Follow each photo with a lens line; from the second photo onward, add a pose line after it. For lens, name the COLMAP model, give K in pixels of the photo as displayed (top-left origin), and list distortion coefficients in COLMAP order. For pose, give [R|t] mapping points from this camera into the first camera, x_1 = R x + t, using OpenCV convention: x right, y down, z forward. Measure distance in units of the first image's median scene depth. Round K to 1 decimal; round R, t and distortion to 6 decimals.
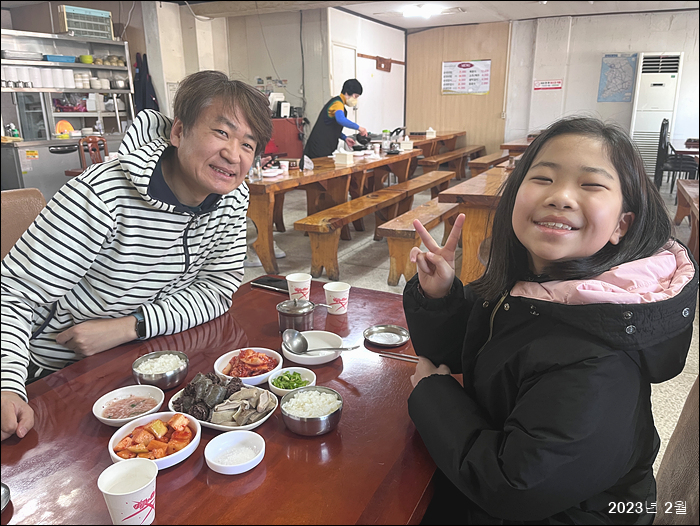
lens RADIAL K [[480.9, 0, 350.0], [0, 480.9, 263.0], [0, 0, 1]] dist [0.099117, -0.124251]
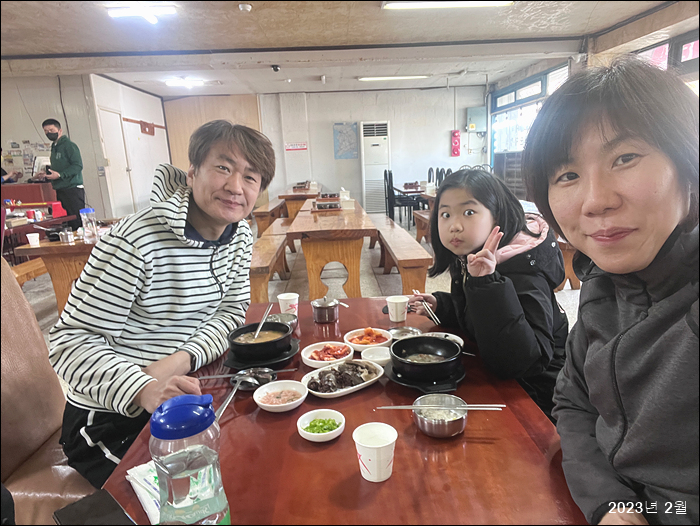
lens RADIAL K [[466.4, 0, 350.0], [0, 466.4, 263.0], [0, 0, 1]] dist [-0.001130, -0.003710]
pose [[0.859172, -0.135700, 0.493365, -0.106141], [0.188083, 0.980447, -0.057867, 0.009885], [-0.475865, 0.142511, 0.867896, -0.019365]]
